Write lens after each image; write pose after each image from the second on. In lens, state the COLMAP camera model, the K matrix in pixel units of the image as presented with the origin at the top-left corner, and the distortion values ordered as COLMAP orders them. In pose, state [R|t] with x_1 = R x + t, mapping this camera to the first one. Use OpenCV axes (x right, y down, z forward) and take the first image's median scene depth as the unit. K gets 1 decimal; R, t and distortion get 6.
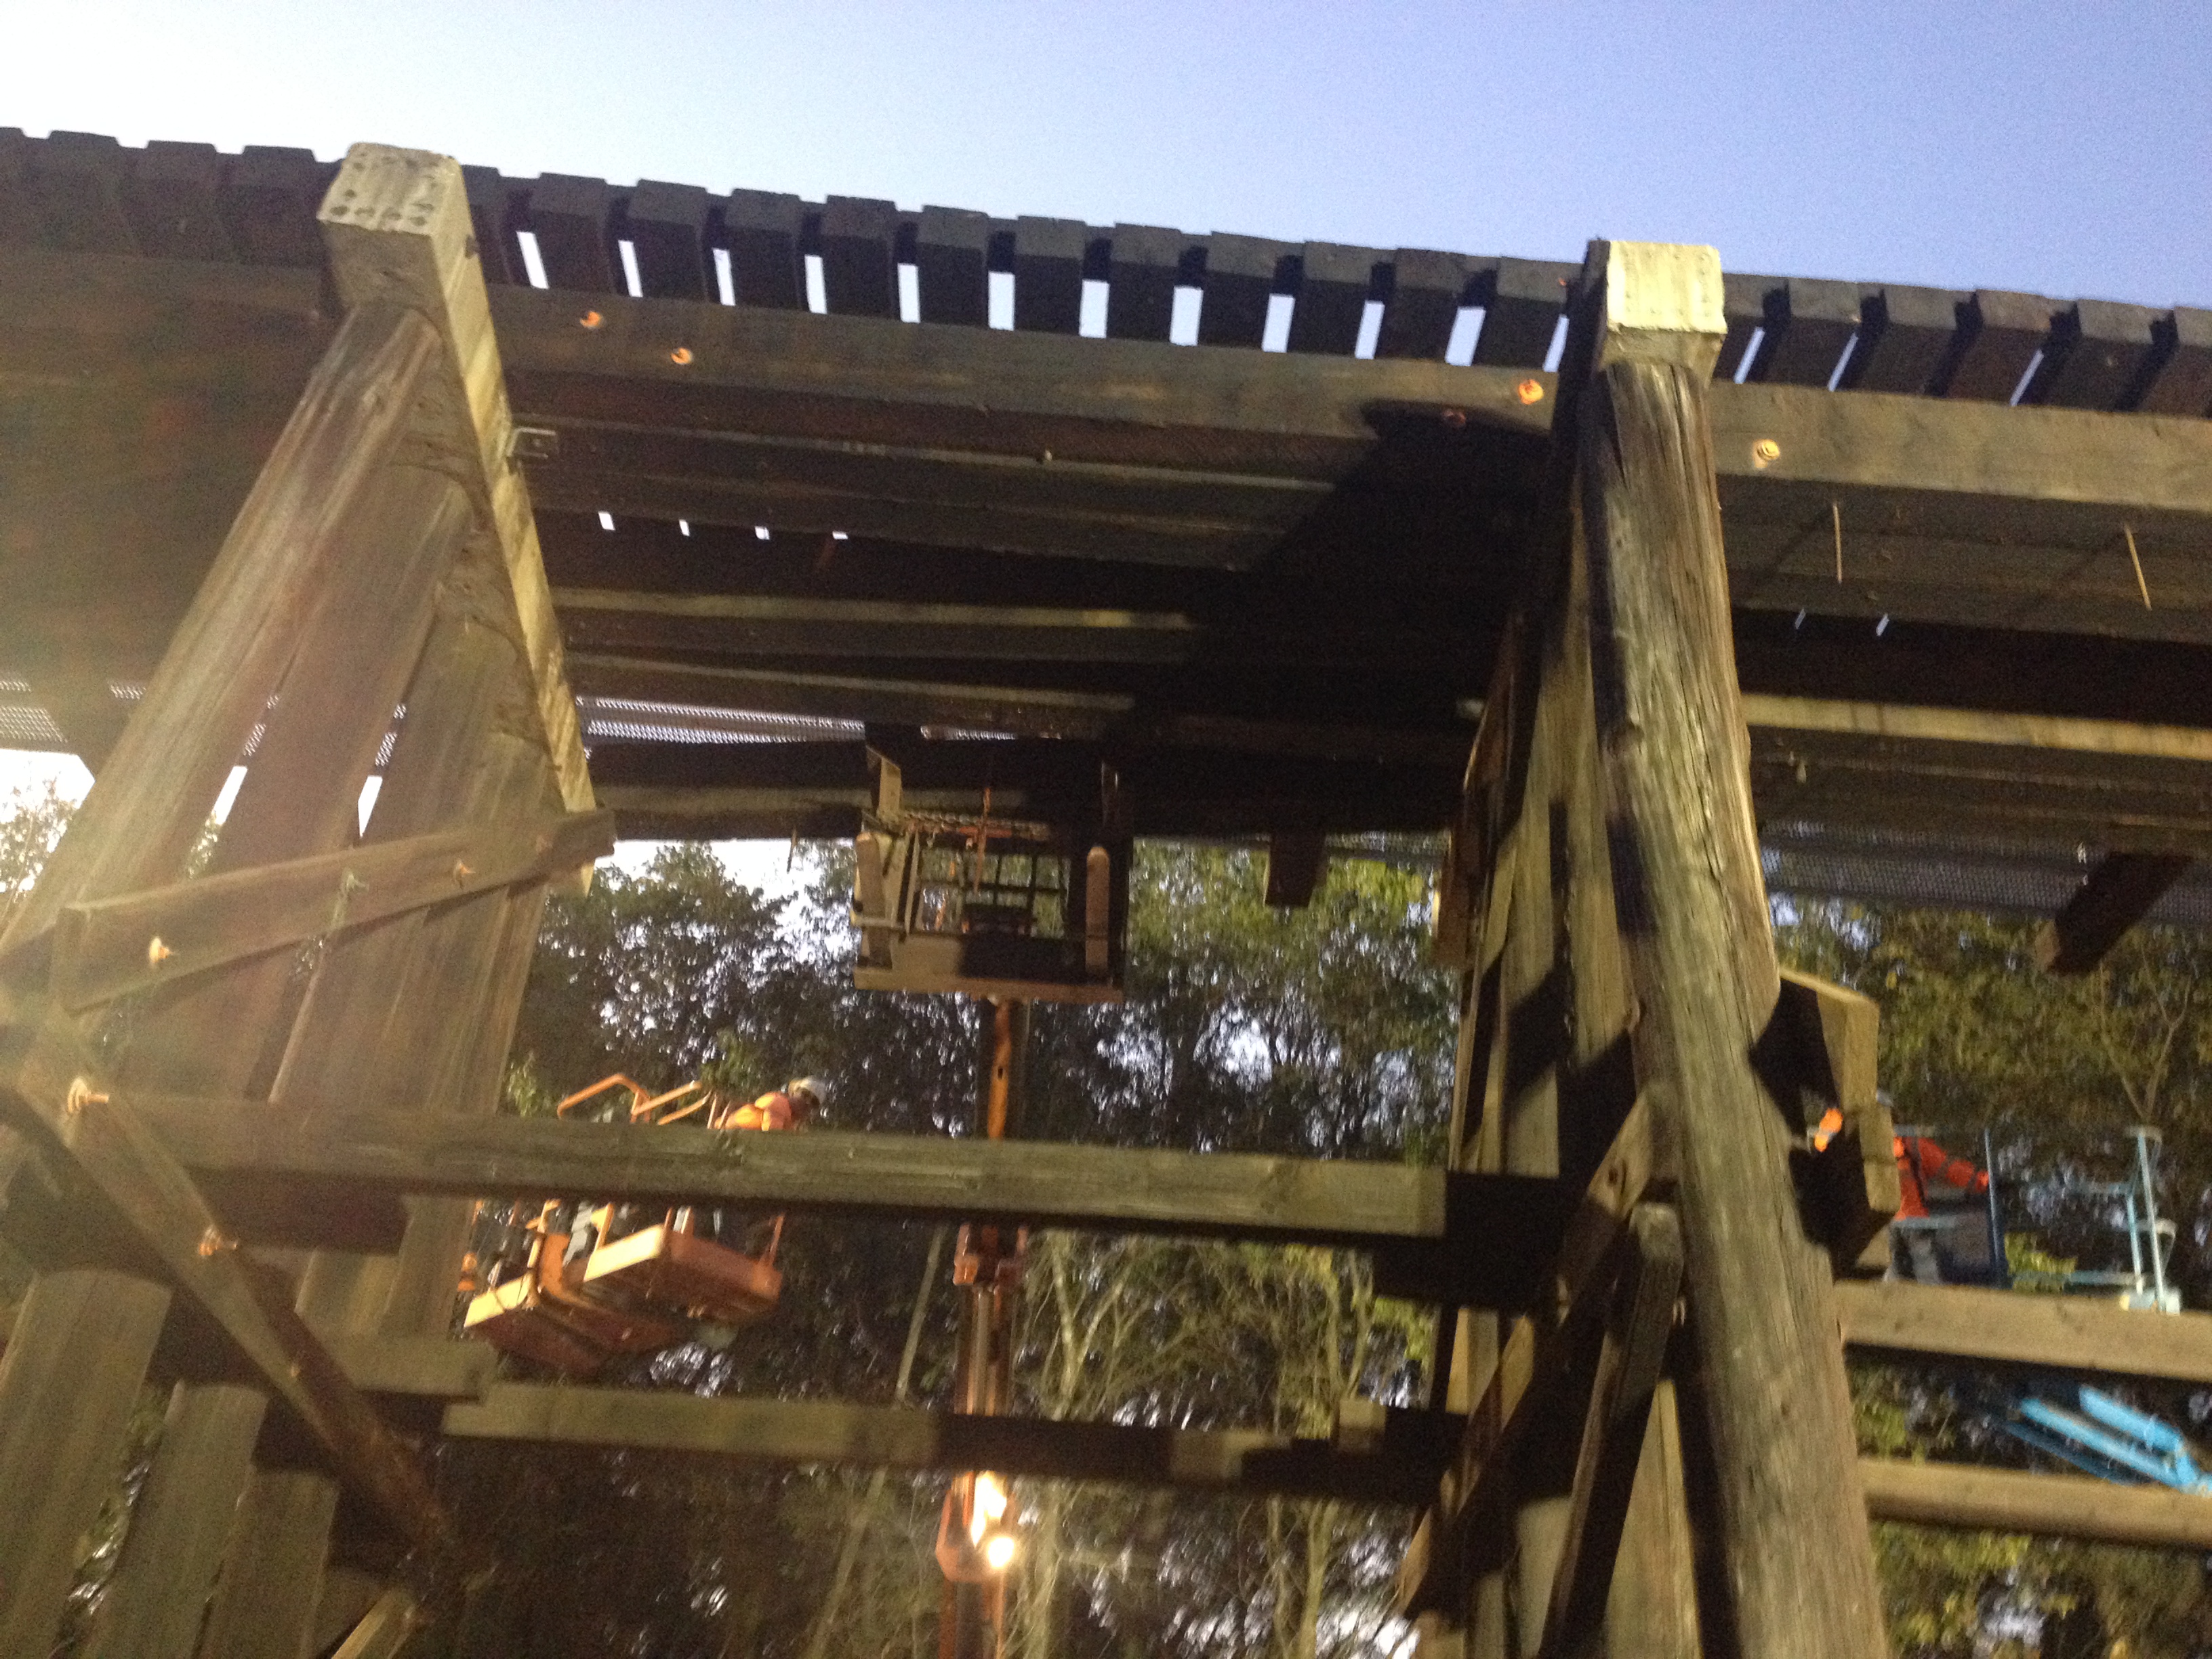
lens RADIAL K [[2052.9, 0, 1103.9], [0, 2052.9, 824.0], [0, 0, 1]] dist [0.178683, -0.410256]
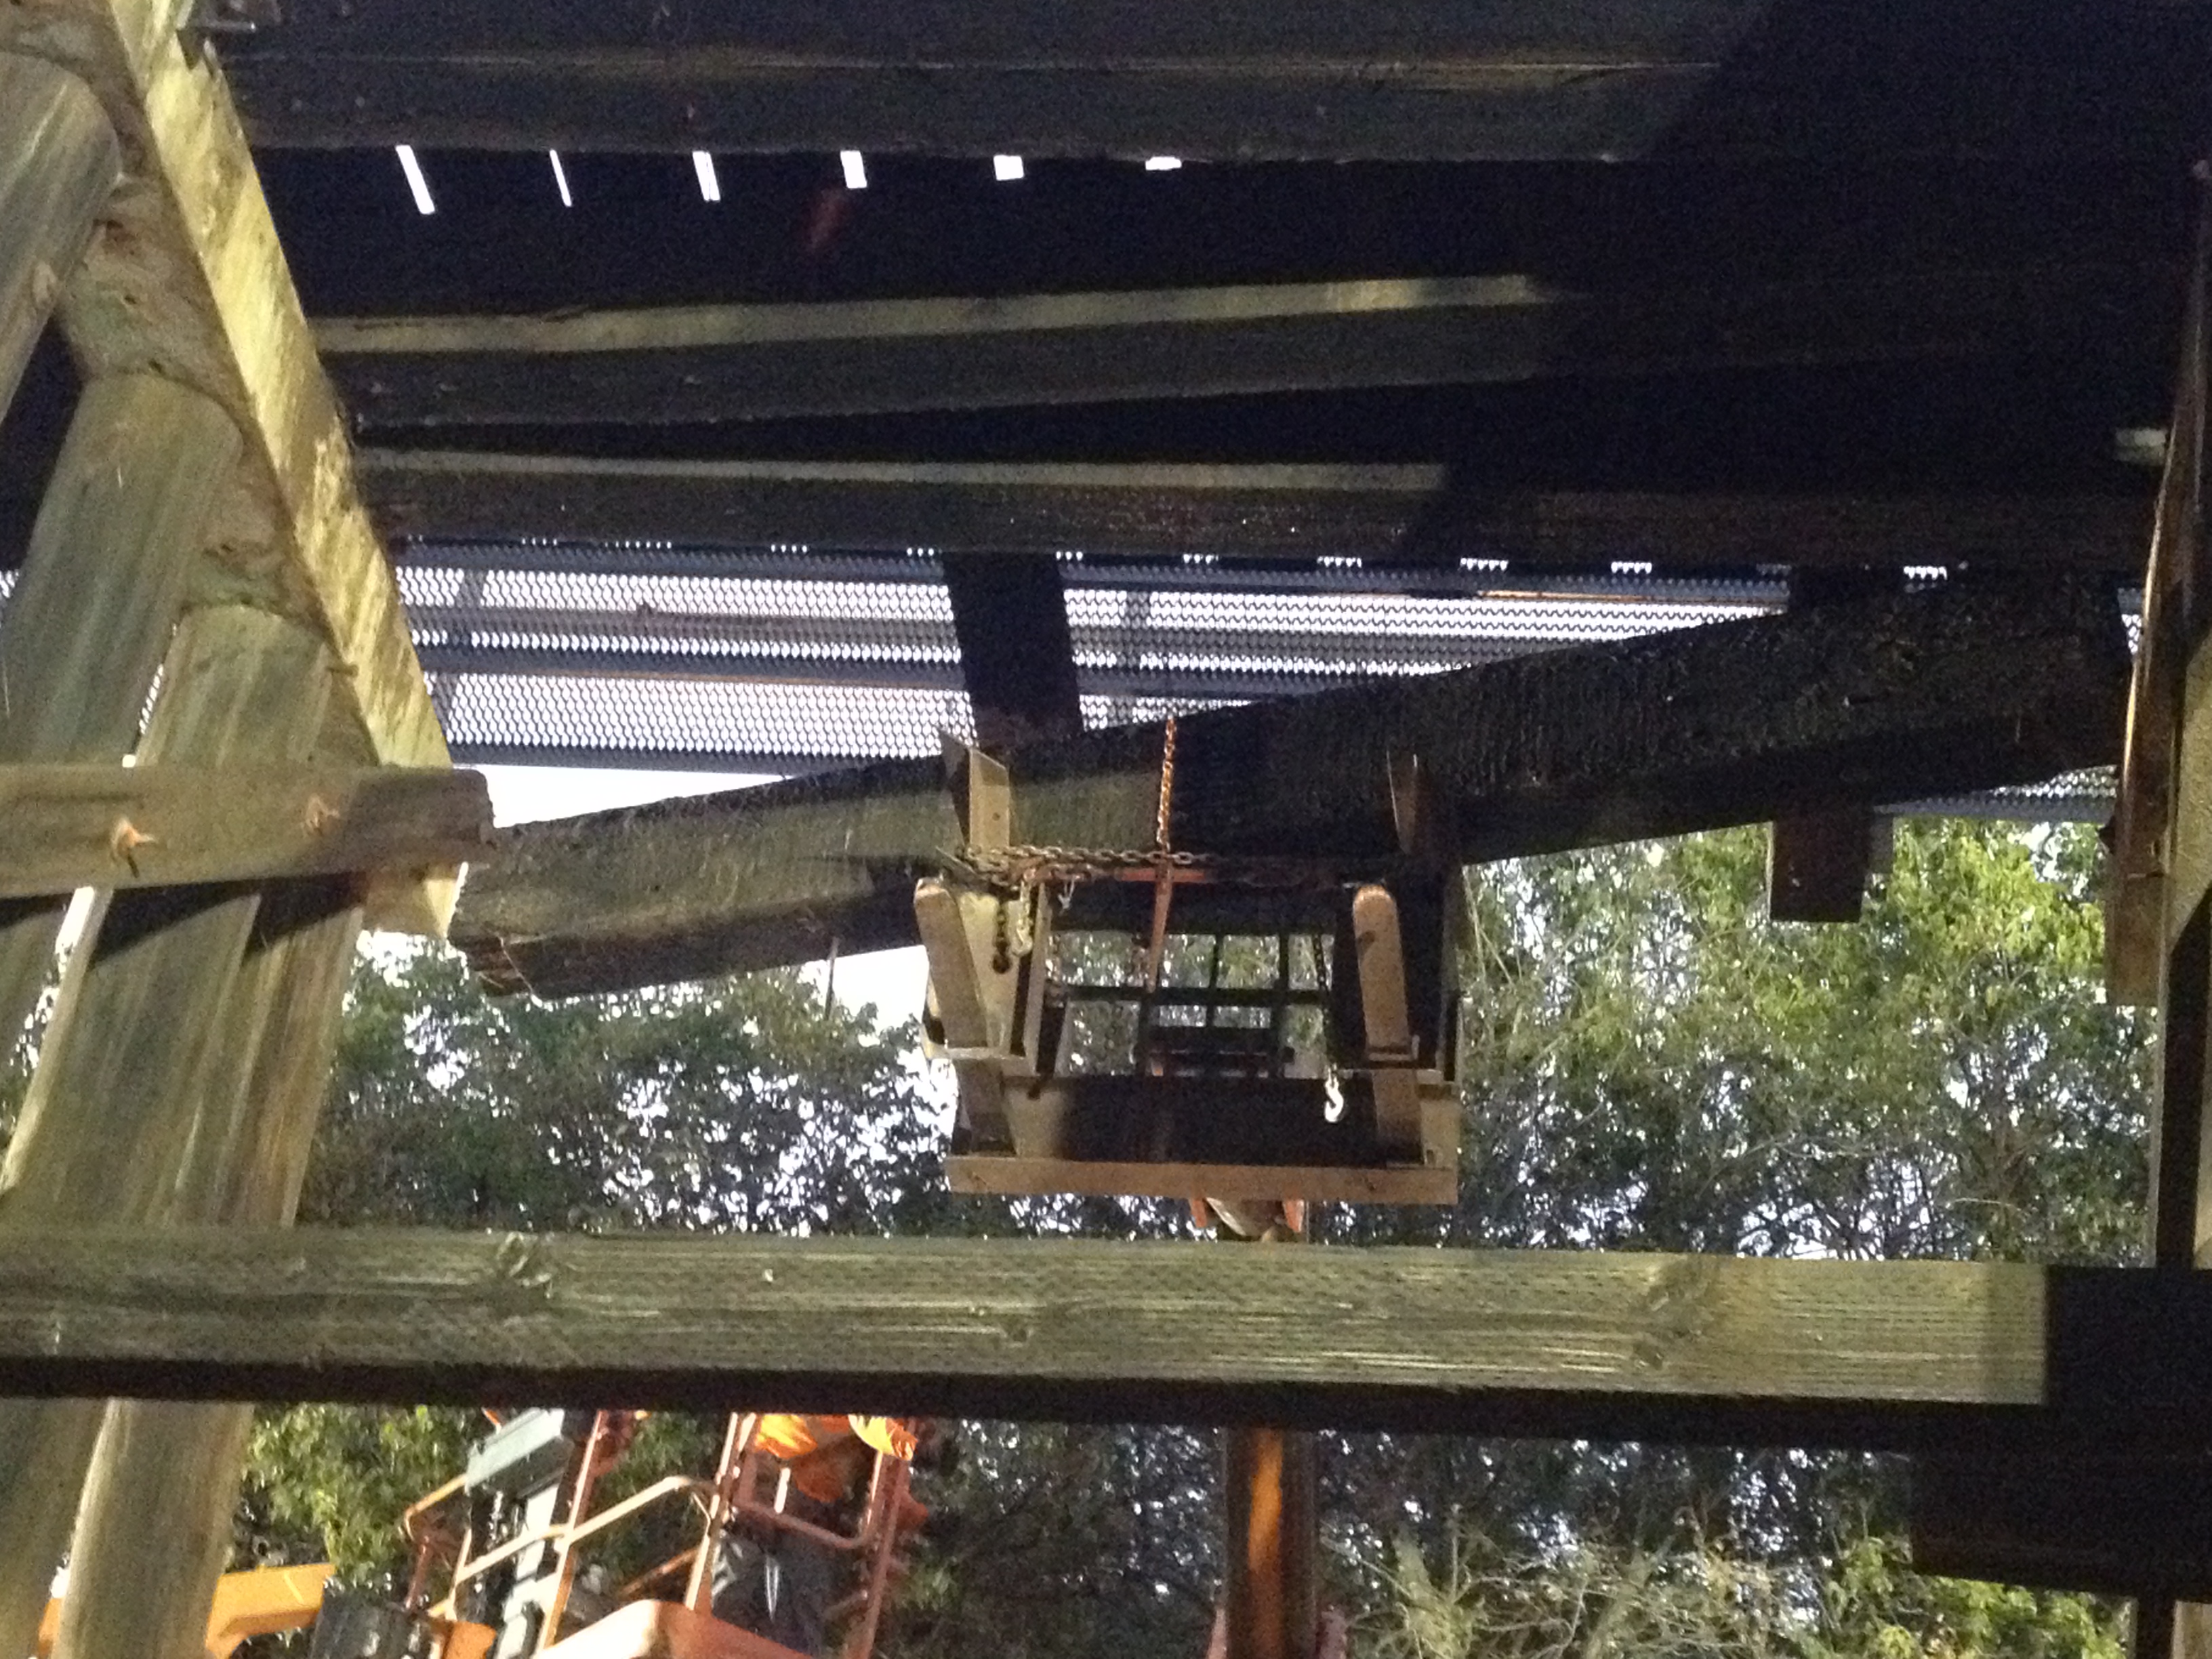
lens RADIAL K [[3743.6, 0, 1114.8], [0, 3743.6, 821.4], [0, 0, 1]] dist [0.034436, 1.035406]
pose [[0.991486, -0.047292, -0.121319, 0.043626], [0.043062, 0.998378, -0.037255, 0.058541], [0.122884, 0.031713, 0.991914, 0.094015]]
